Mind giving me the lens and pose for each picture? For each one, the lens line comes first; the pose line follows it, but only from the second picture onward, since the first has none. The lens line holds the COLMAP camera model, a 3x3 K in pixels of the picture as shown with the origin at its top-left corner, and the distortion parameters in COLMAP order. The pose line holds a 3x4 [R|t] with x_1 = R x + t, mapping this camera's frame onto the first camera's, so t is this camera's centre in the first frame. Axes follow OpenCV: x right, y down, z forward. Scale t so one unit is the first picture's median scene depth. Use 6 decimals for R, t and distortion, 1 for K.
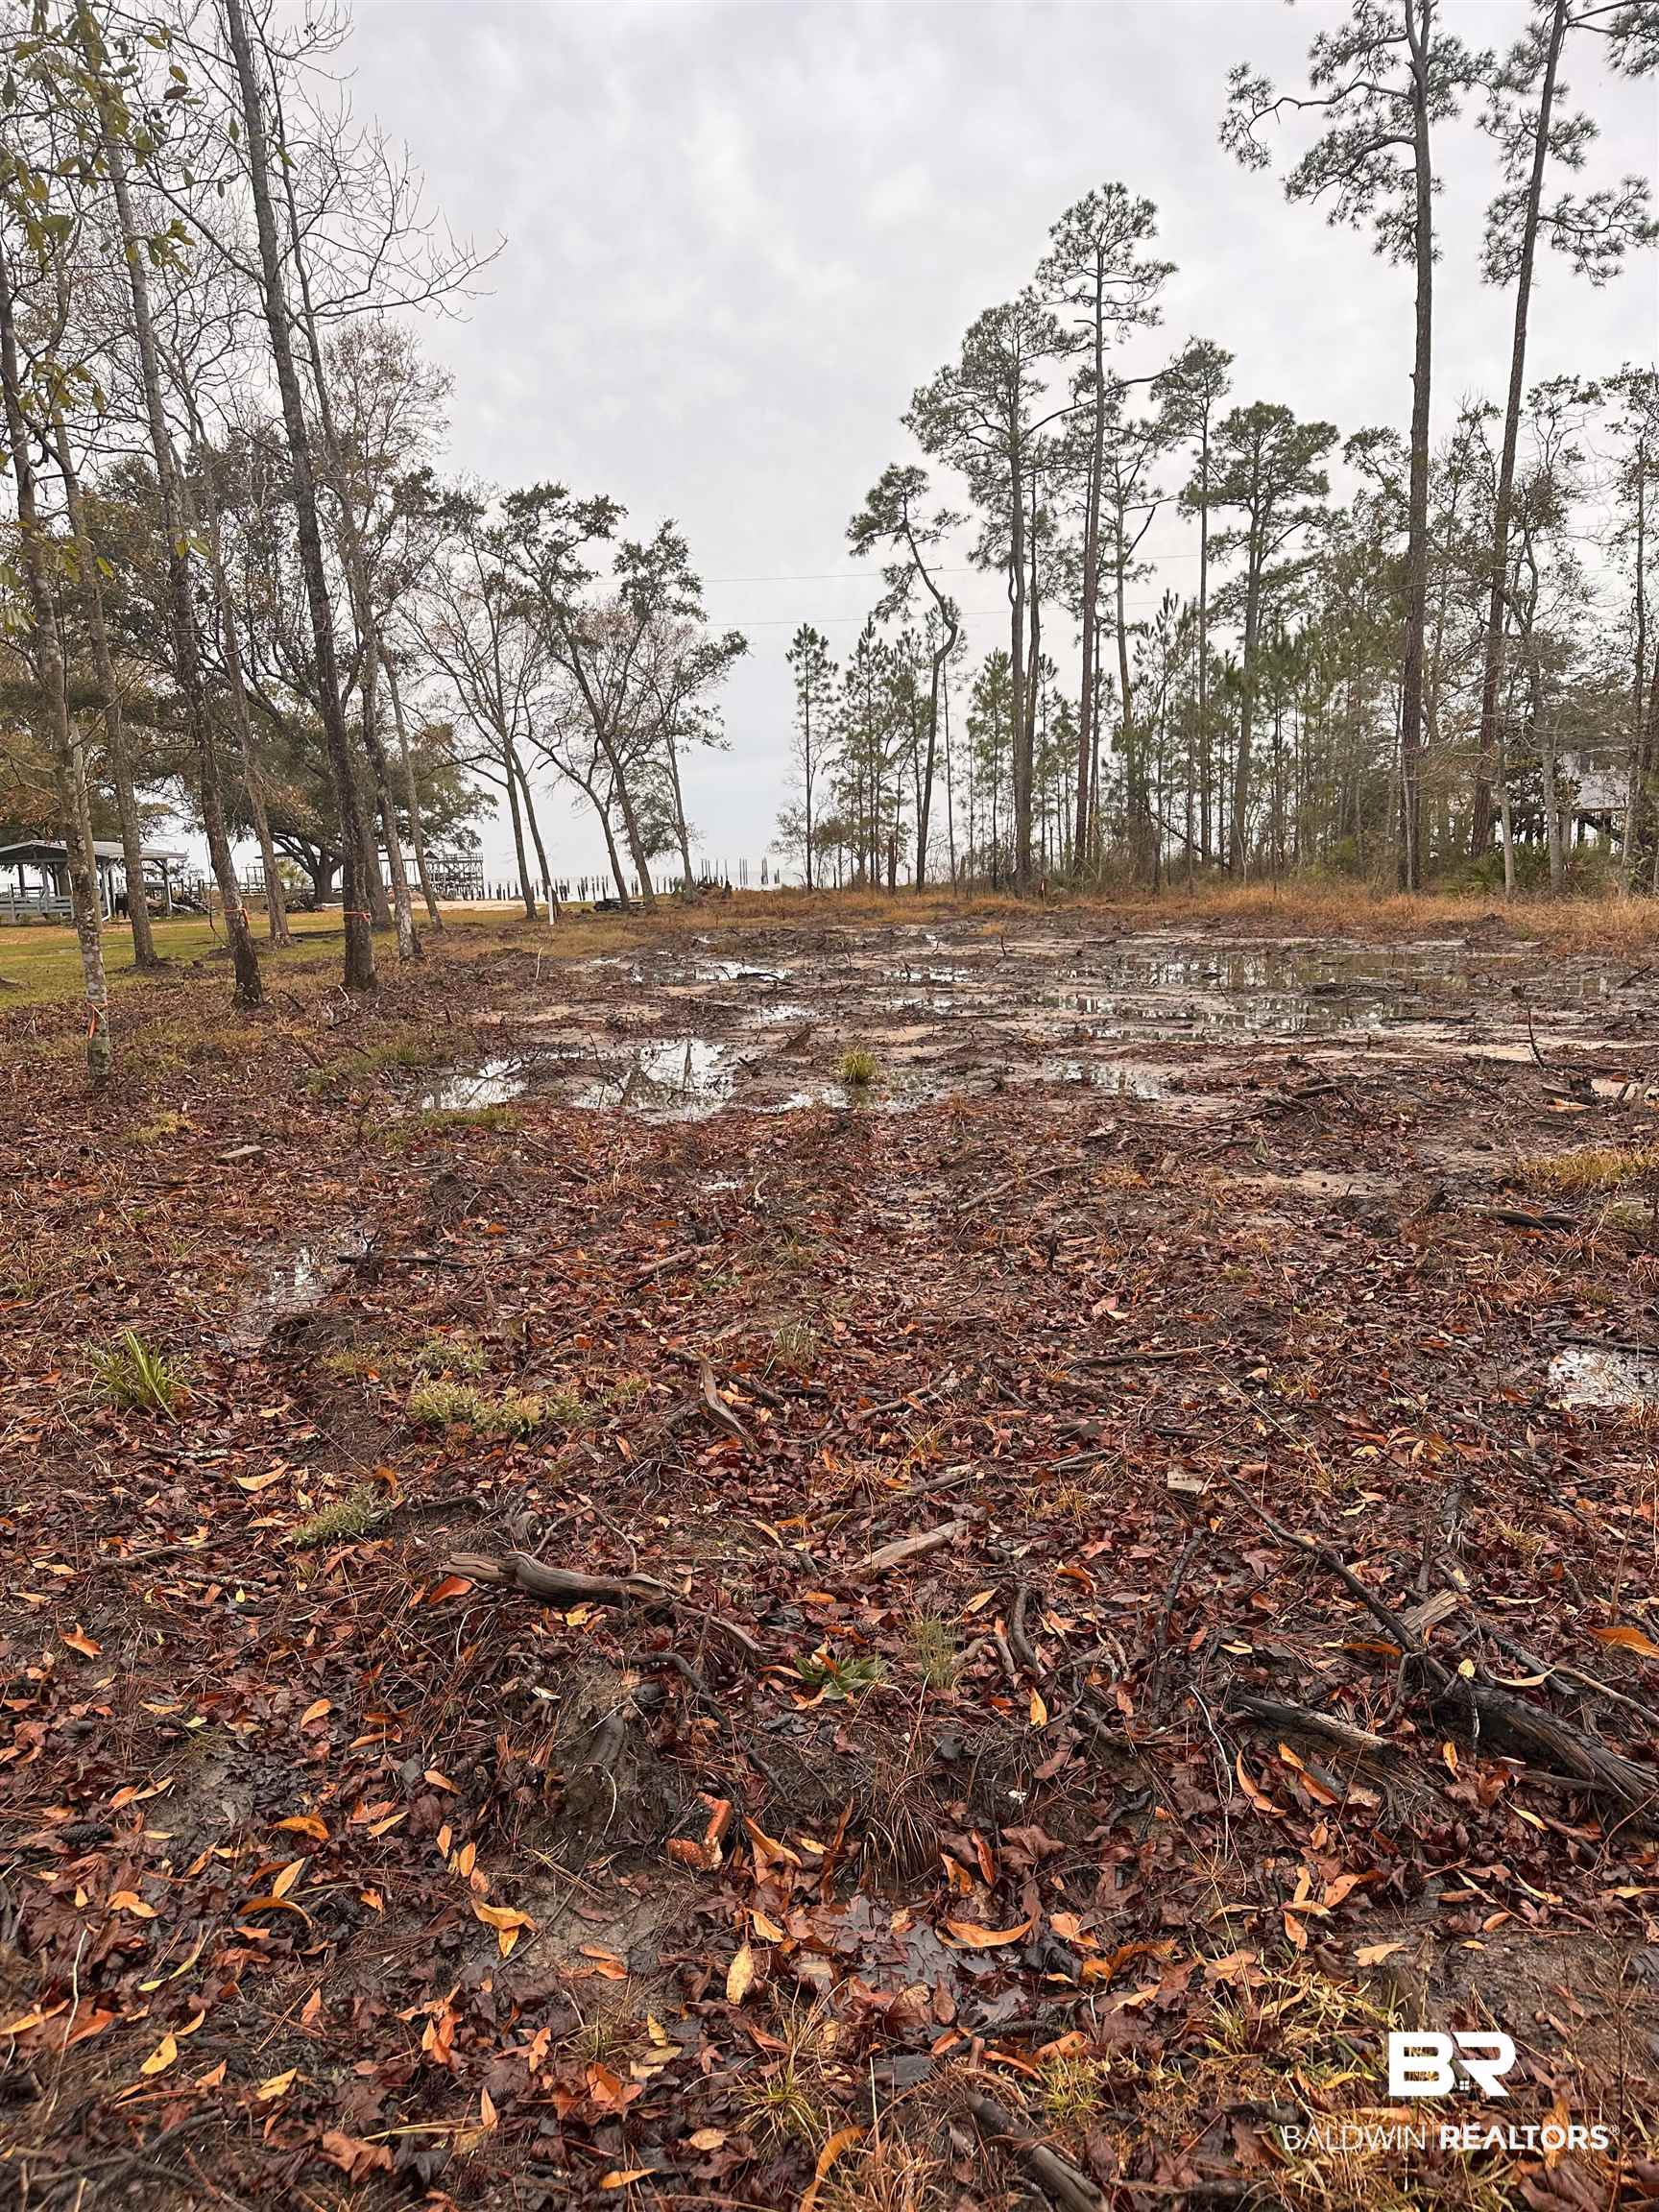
lens RADIAL K [[1513.8, 0, 829.5], [0, 1513.8, 1106.0], [0, 0, 1]] dist [0.005694, -0.000901]
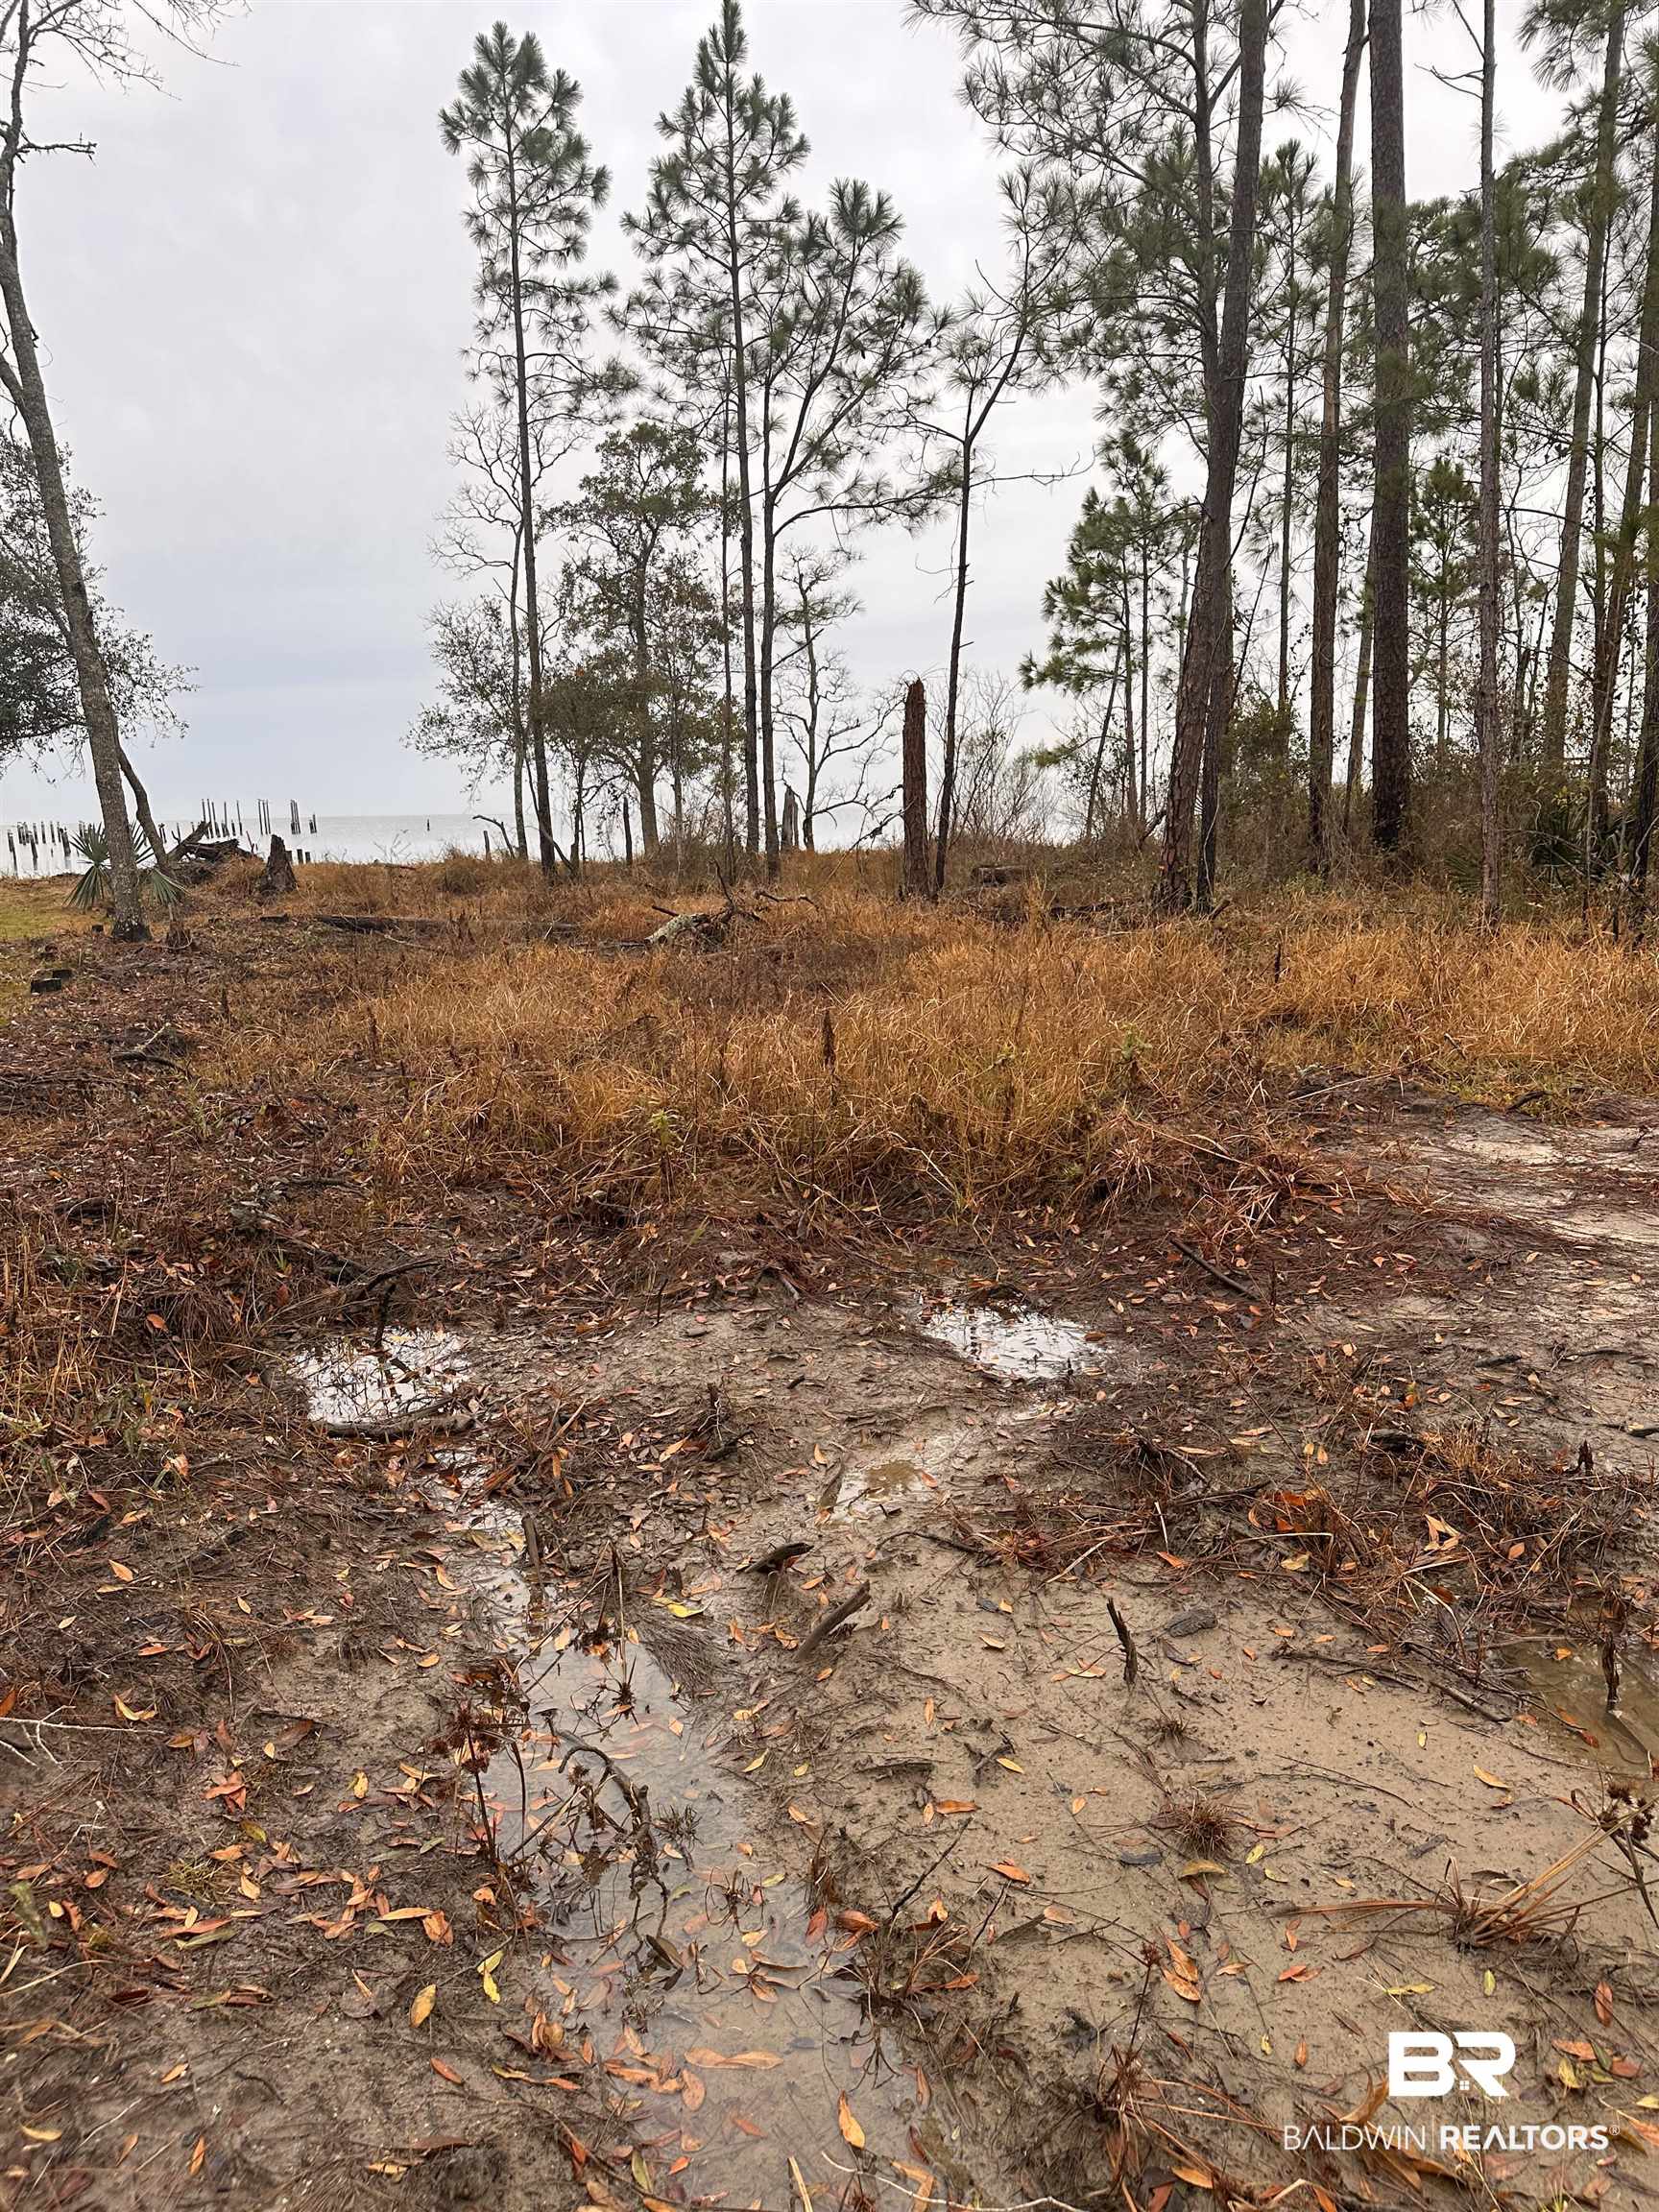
lens RADIAL K [[1513.8, 0, 829.5], [0, 1513.8, 1106.0], [0, 0, 1]] dist [0.005694, -0.000901]
pose [[0.956249, -0.041200, 0.289637, -0.062759], [0.030893, 0.998719, 0.040070, -0.126495], [-0.290917, -0.029369, 0.956297, 0.819462]]
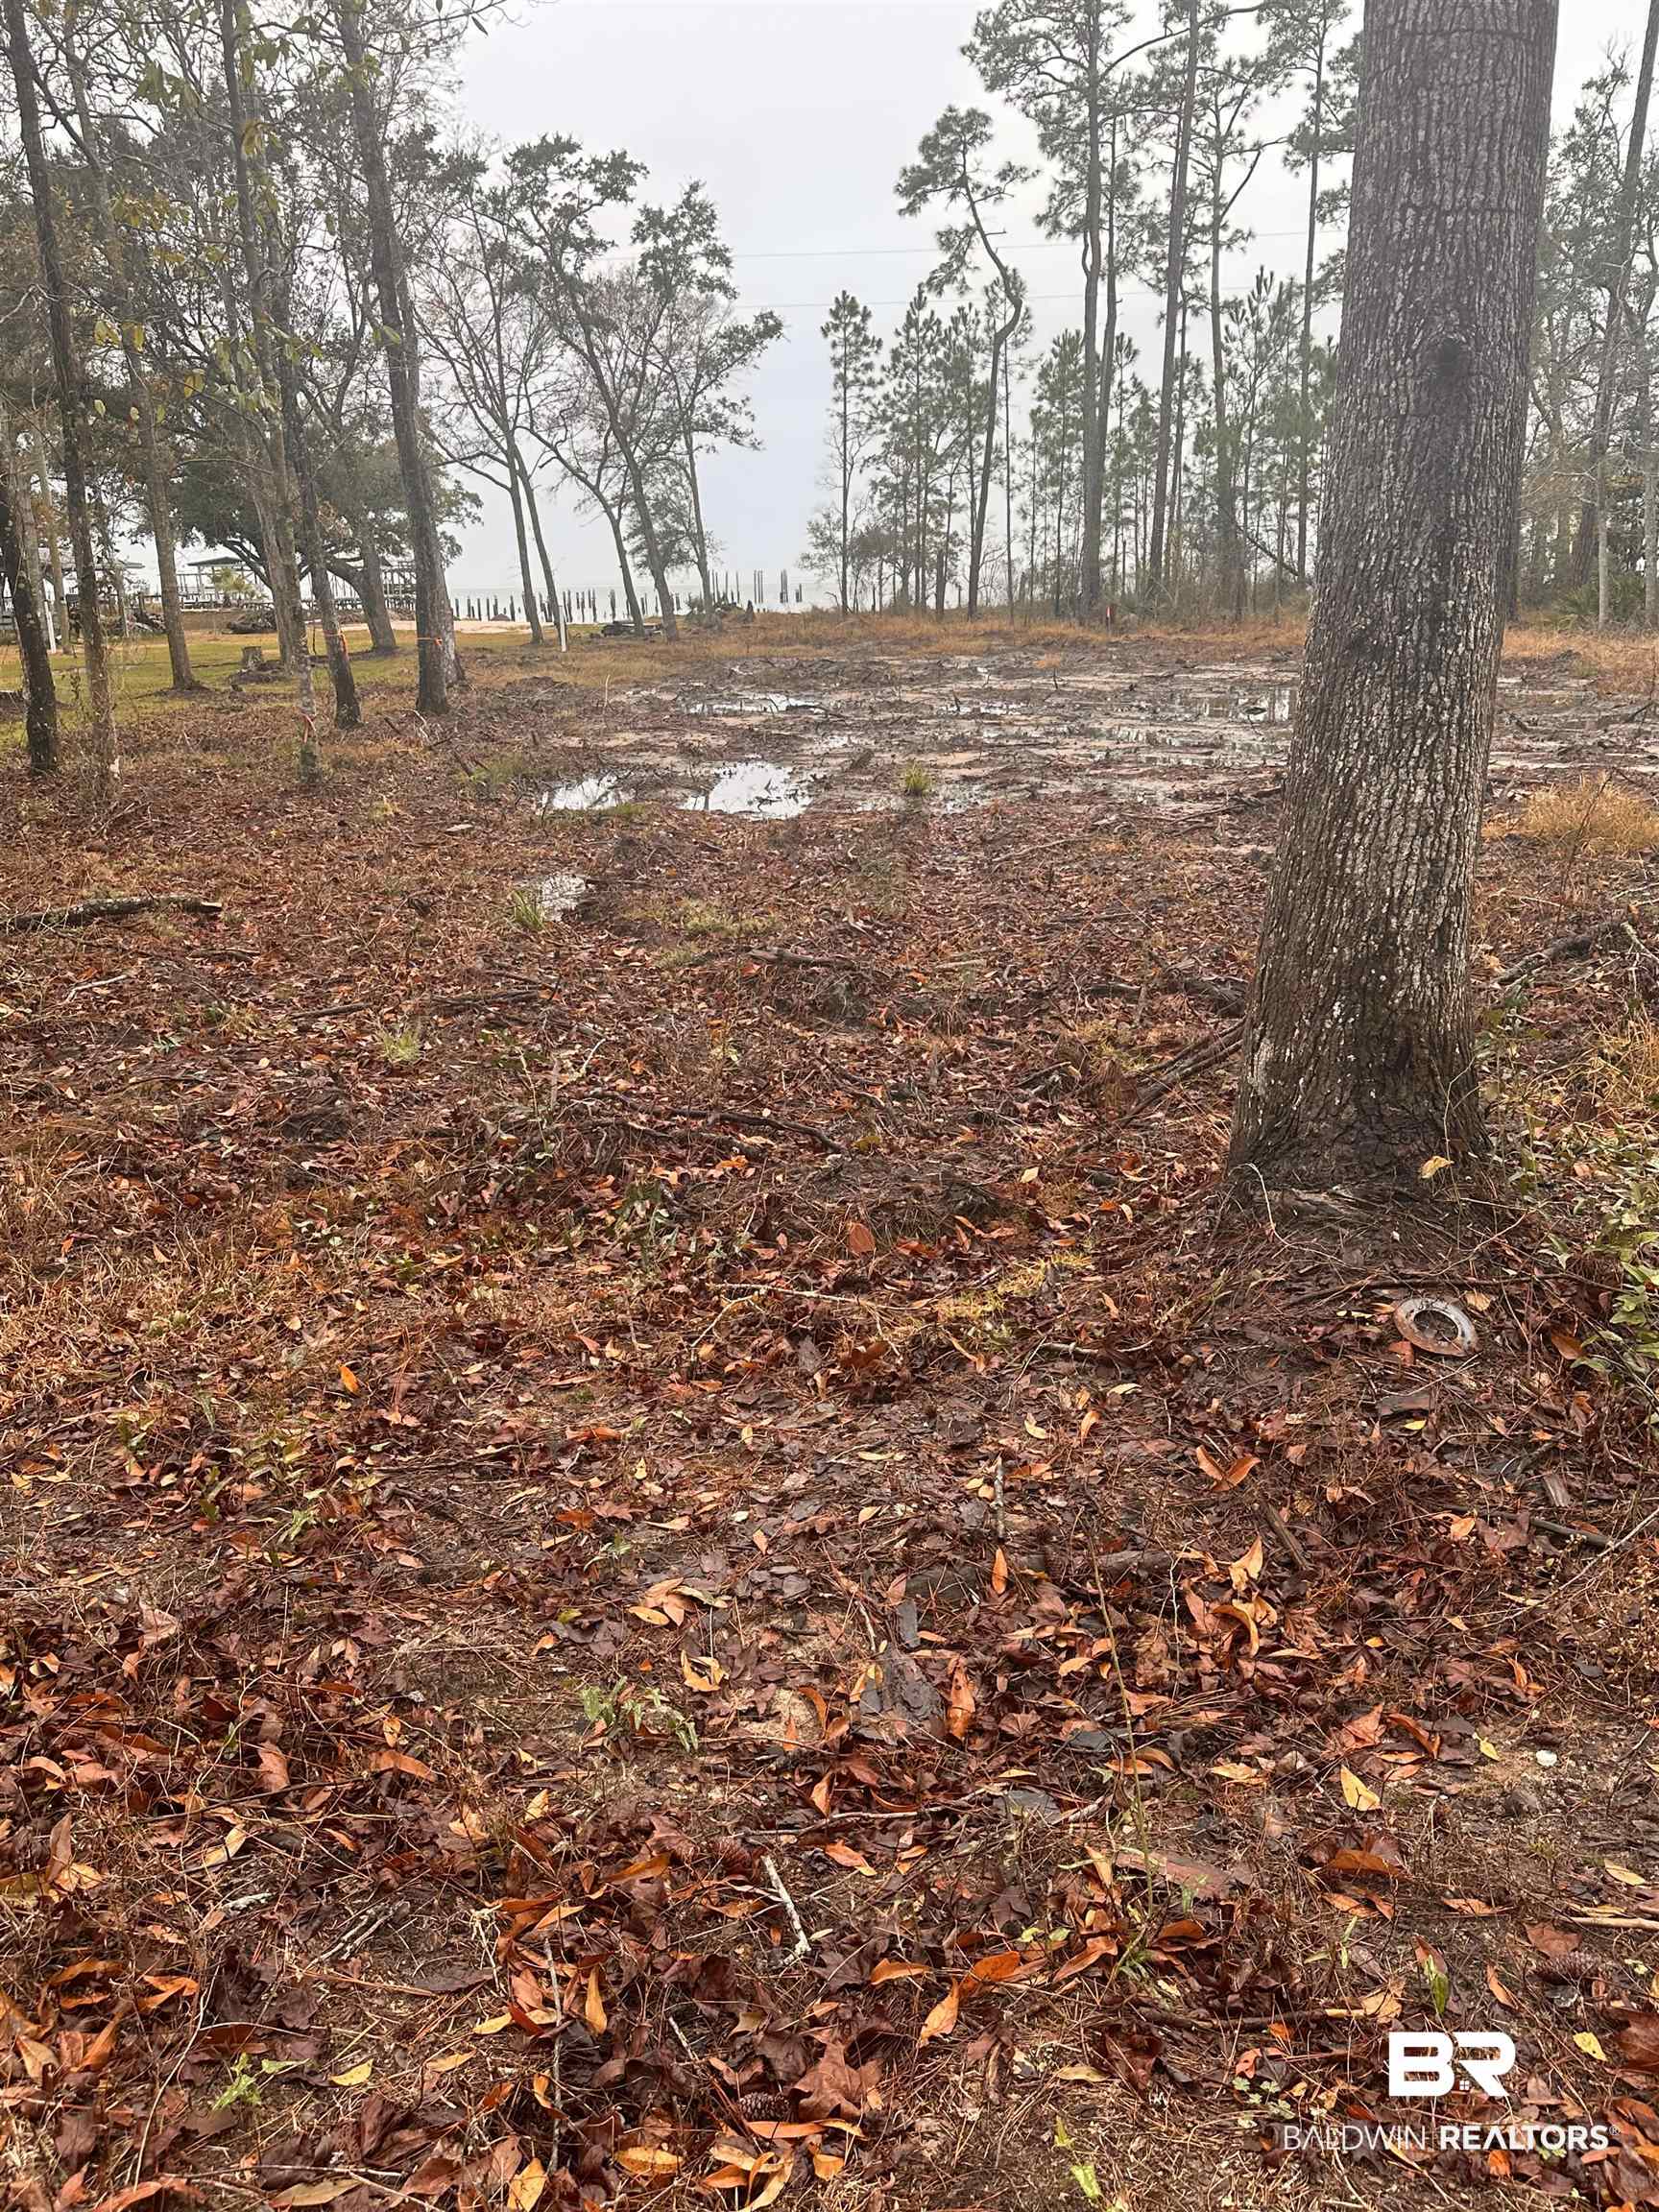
lens RADIAL K [[1882.5, 0, 829.5], [0, 1882.5, 1106.0], [0, 0, 1]] dist [0.085227, -0.193493]
pose [[0.999857, 0.012880, -0.010946, -0.008005], [-0.011522, 0.993166, 0.116143, 0.015487], [0.012367, -0.116001, 0.993172, -0.137997]]
